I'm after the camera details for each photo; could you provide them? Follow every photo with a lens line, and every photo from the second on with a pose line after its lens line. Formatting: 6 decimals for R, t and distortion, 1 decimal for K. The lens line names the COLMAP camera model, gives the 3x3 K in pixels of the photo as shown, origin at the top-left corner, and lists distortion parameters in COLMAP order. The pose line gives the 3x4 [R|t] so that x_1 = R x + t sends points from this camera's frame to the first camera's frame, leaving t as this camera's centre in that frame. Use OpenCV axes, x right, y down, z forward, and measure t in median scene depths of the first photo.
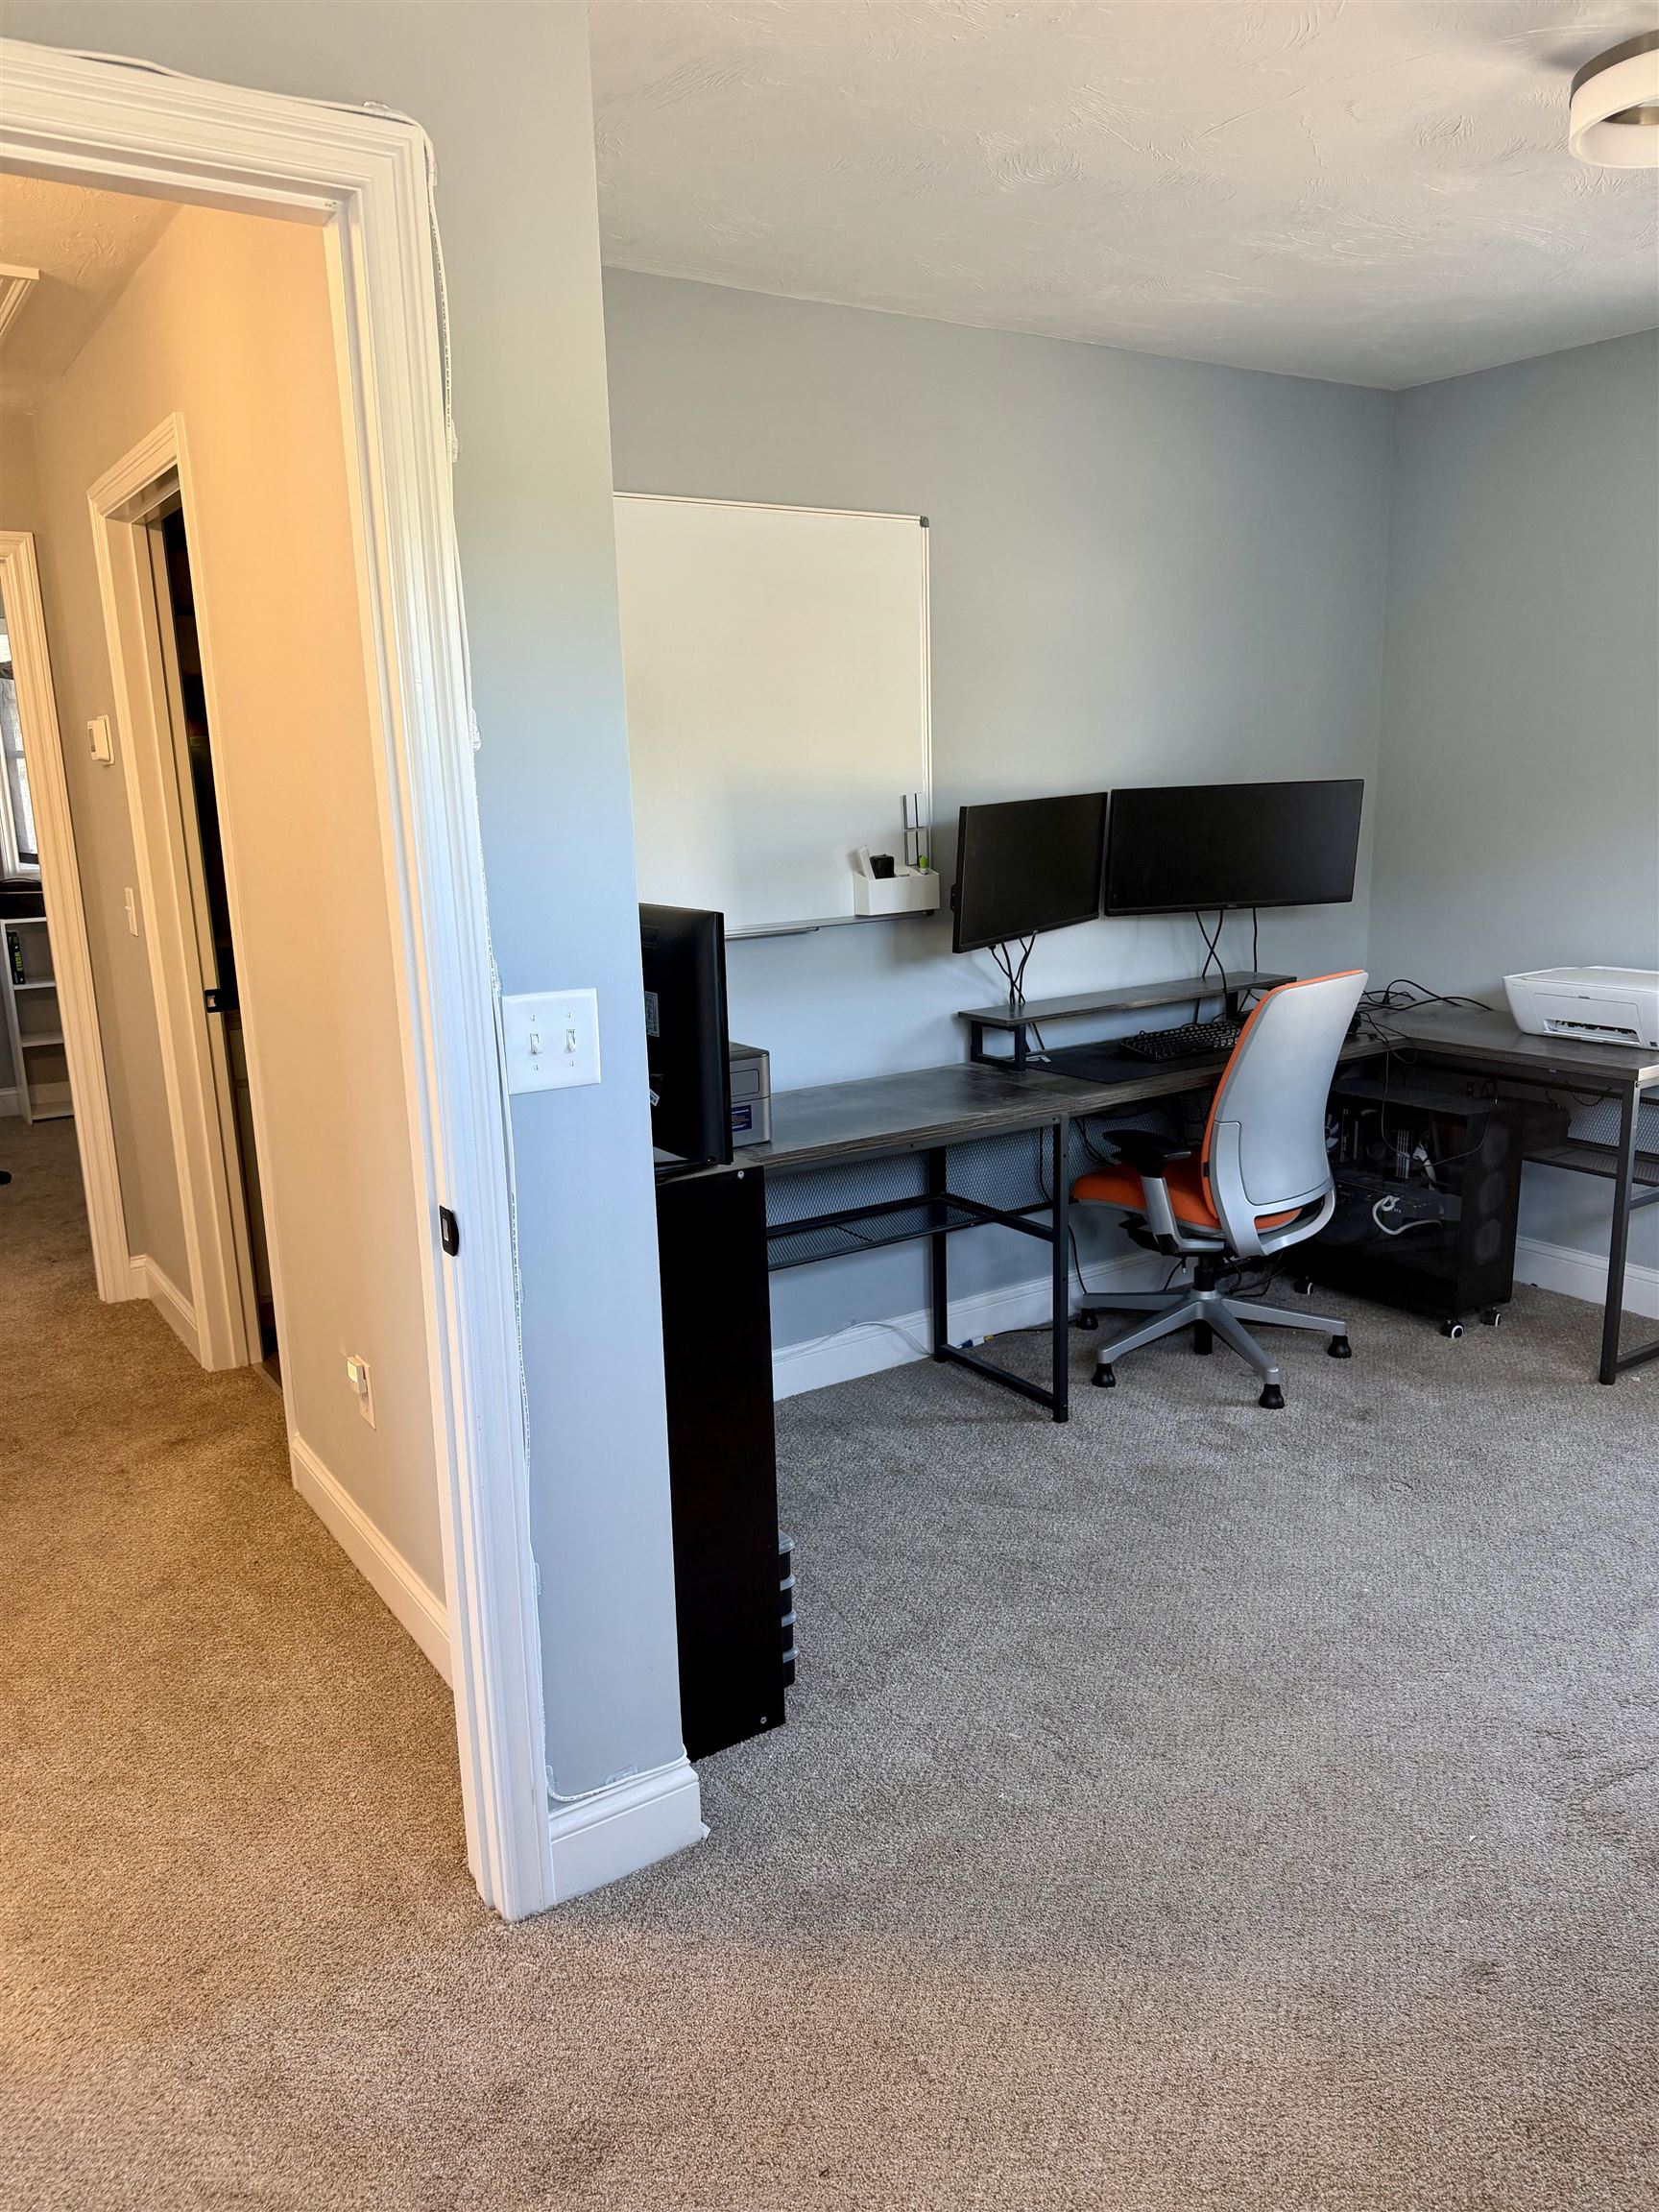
lens RADIAL K [[1572.9, 0, 831.2], [0, 1572.9, 1117.7], [0, 0, 1]] dist [0.017961, -0.010513]
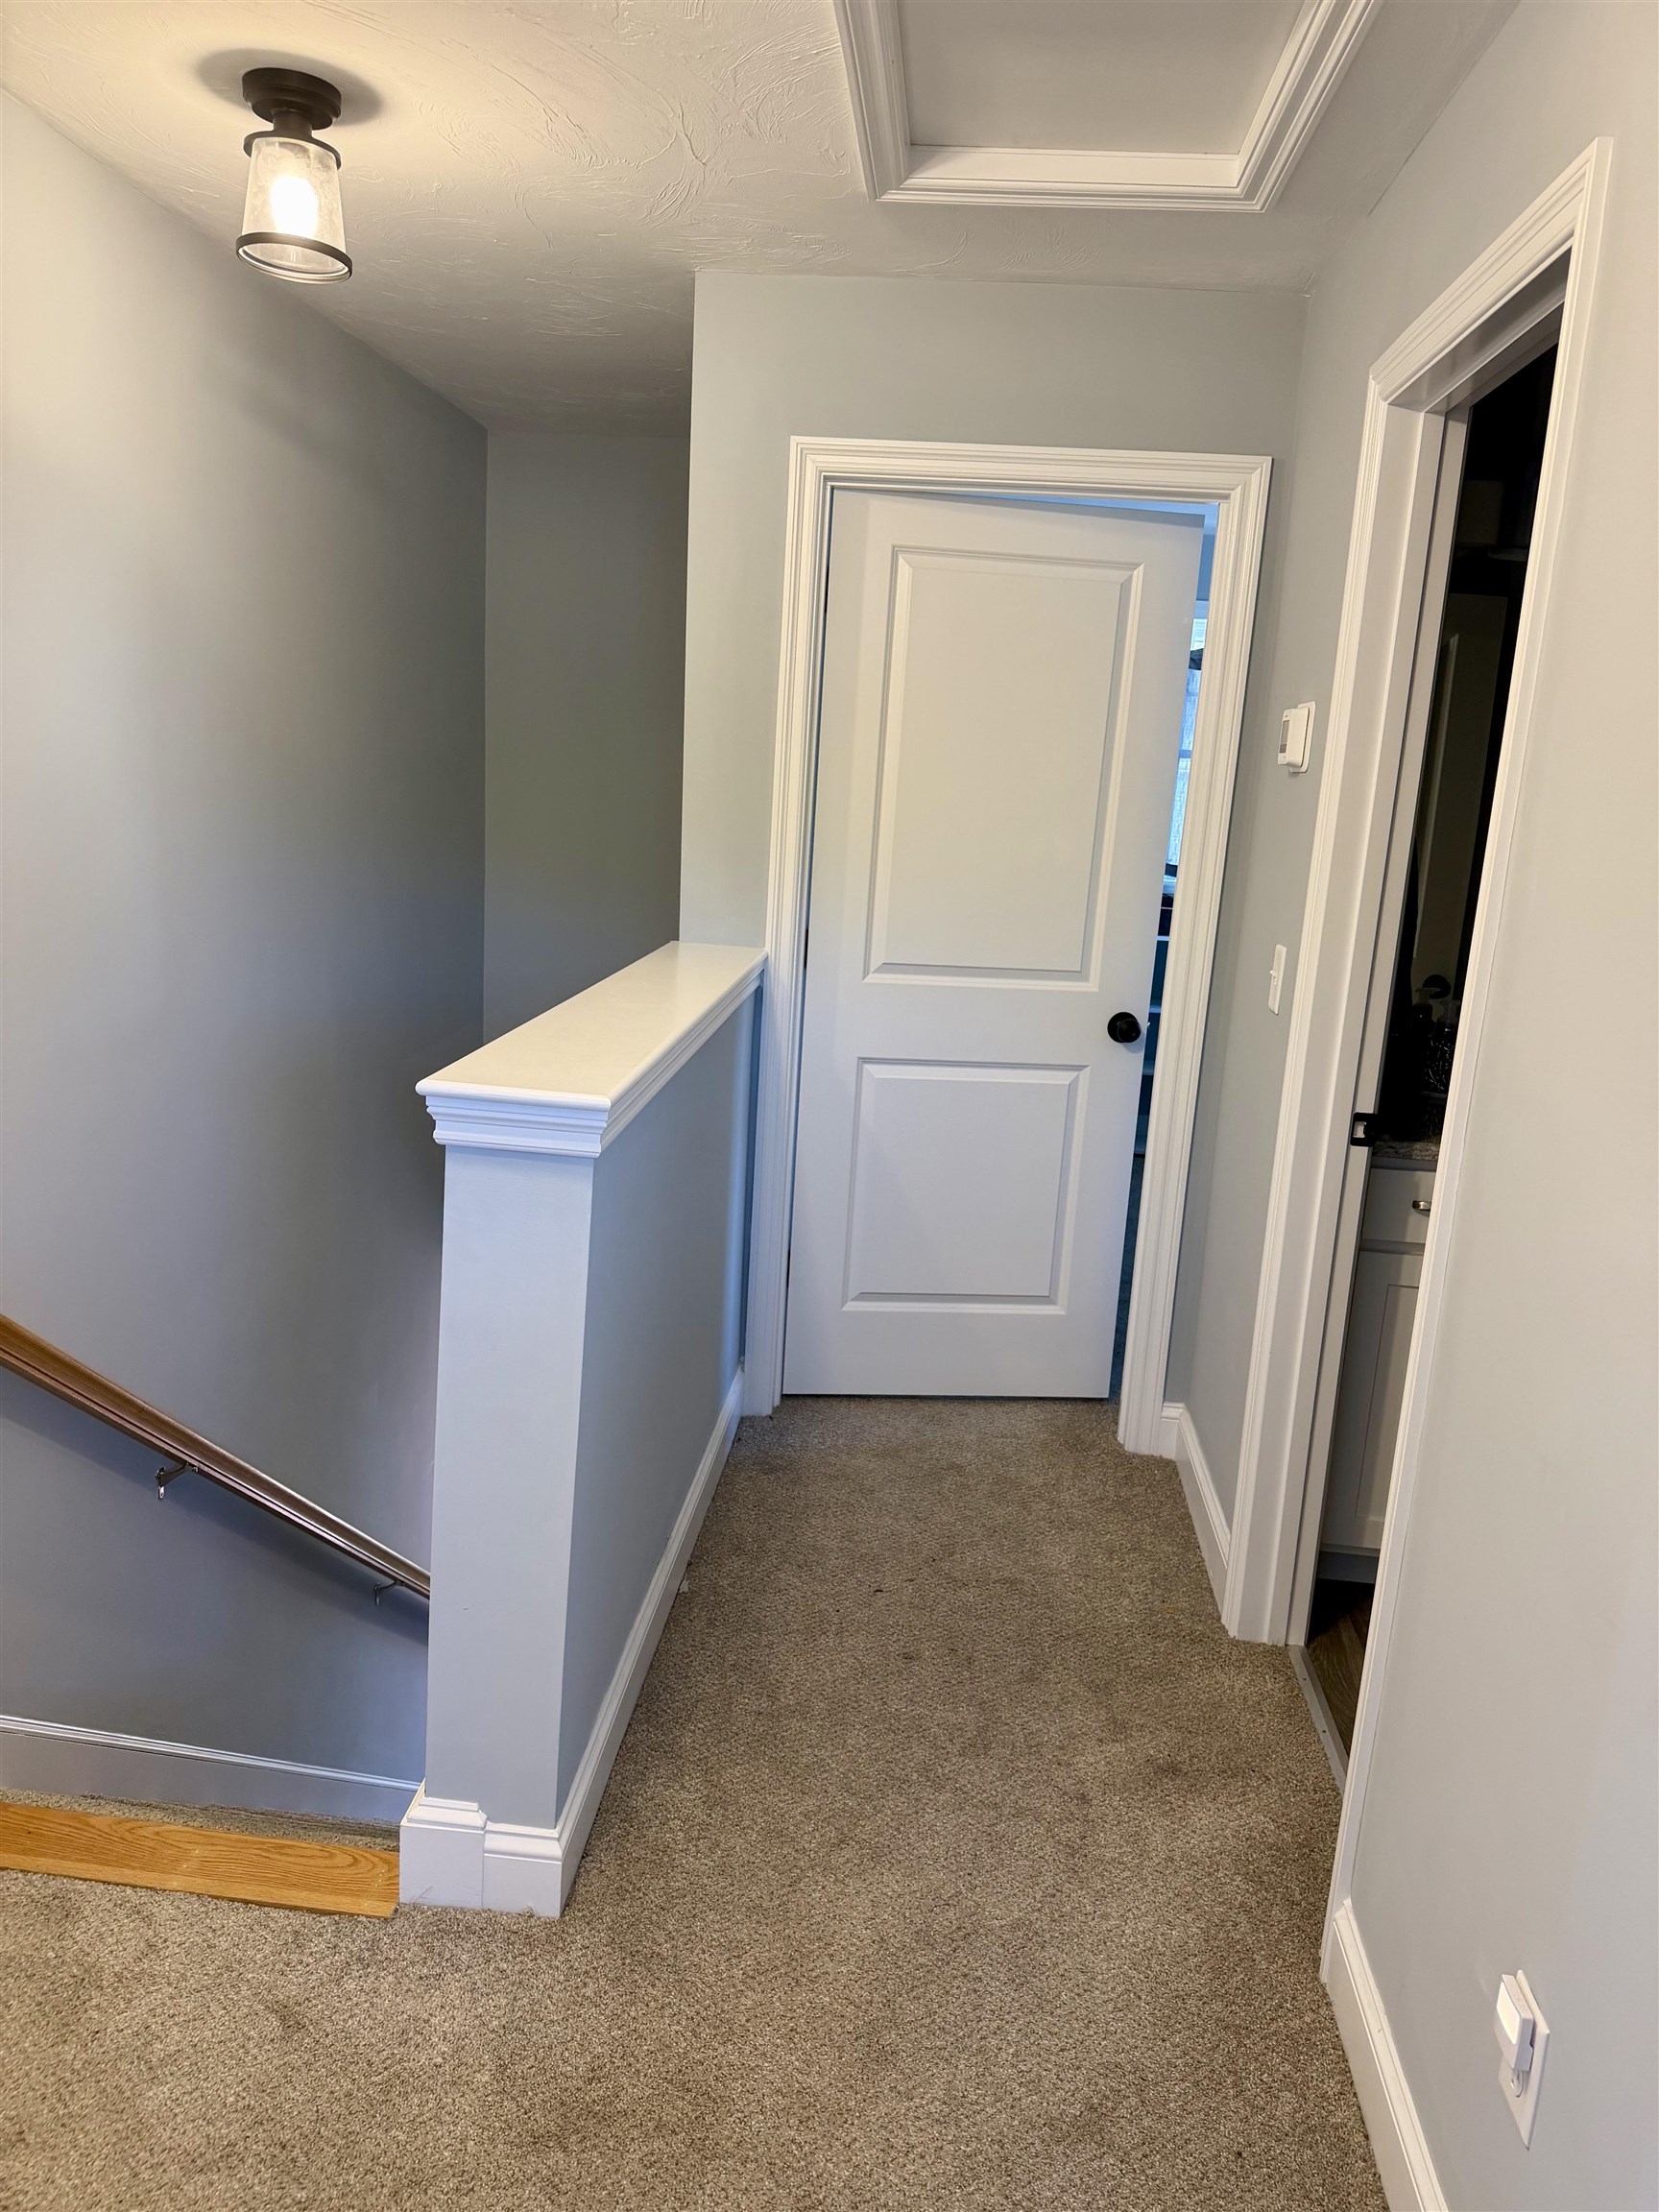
lens RADIAL K [[1572.9, 0, 783.9], [0, 1572.9, 1114.7], [0, 0, 1]] dist [0.017961, -0.010513]
pose [[0.758391, 0.210306, -0.616939, -0.168481], [-0.212682, 0.974555, 0.070768, -0.077093], [0.616124, 0.077542, 0.783823, 0.325230]]
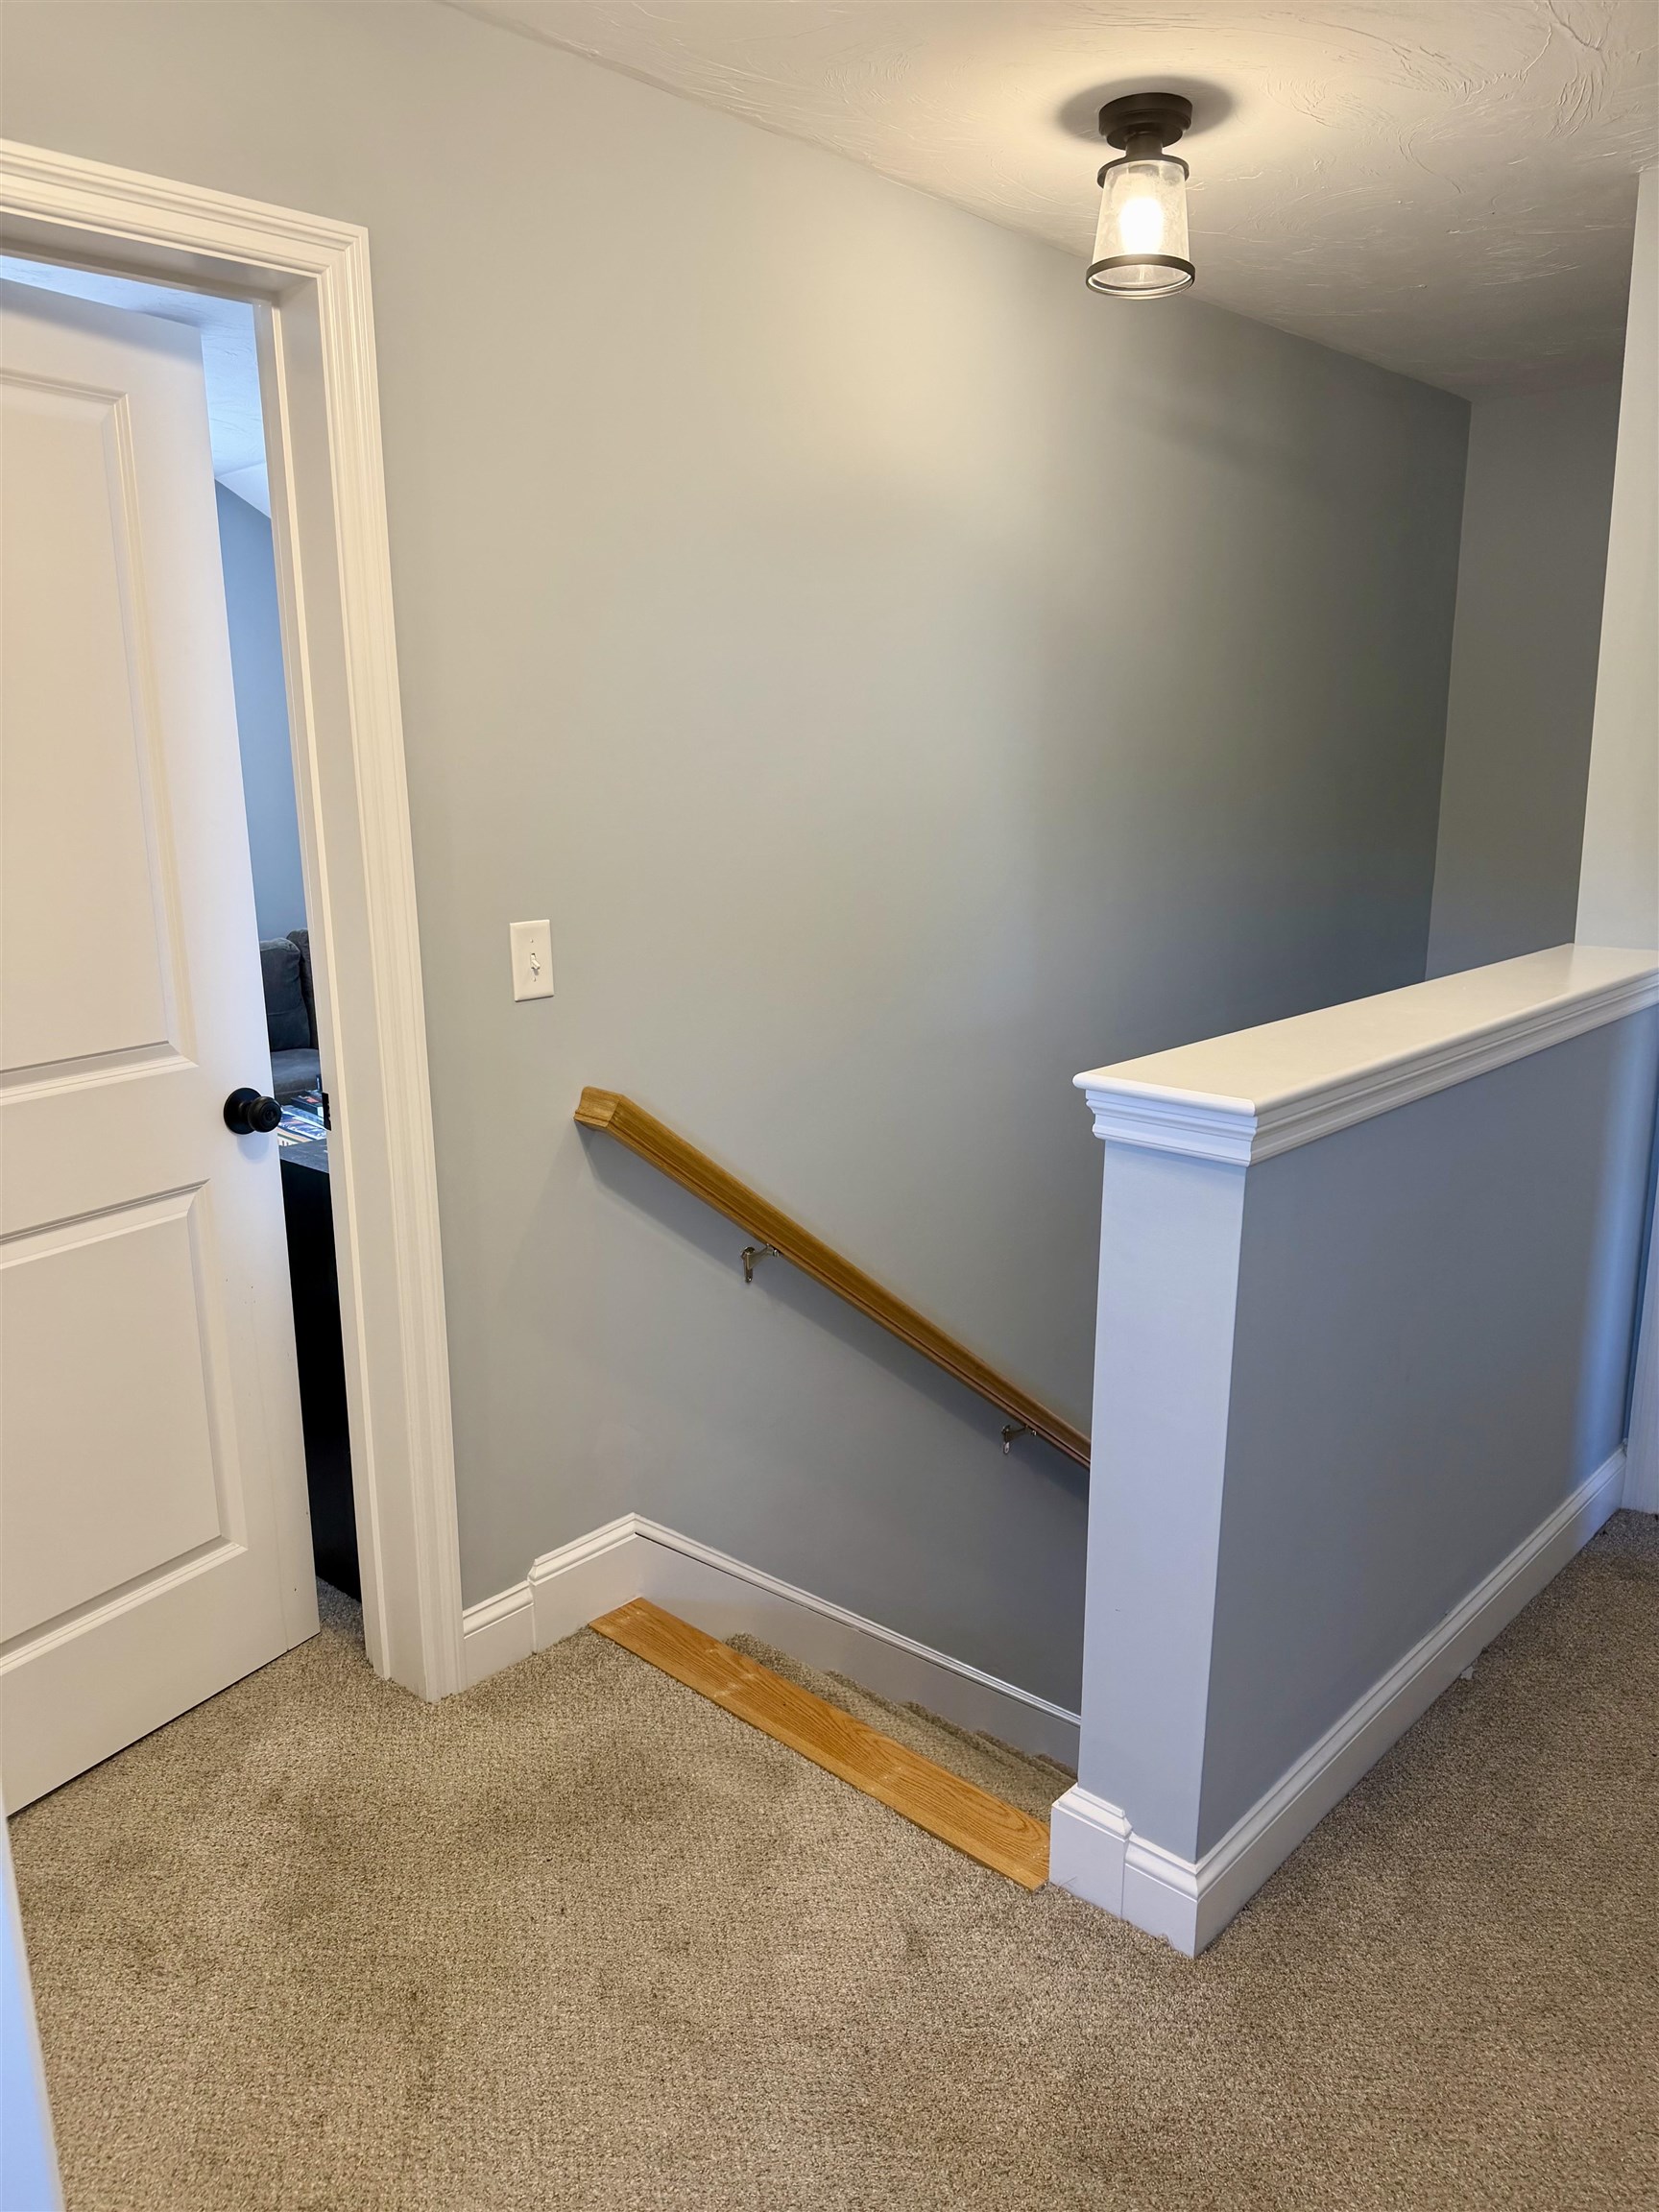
lens RADIAL K [[1572.9, 0, 834.6], [0, 1572.9, 1114.9], [0, 0, 1]] dist [0.017961, -0.010513]
pose [[0.231109, 0.249501, -0.940392, -0.112766], [-0.211636, 0.956307, 0.201712, -0.098121], [0.949631, 0.152403, 0.273815, 0.424751]]
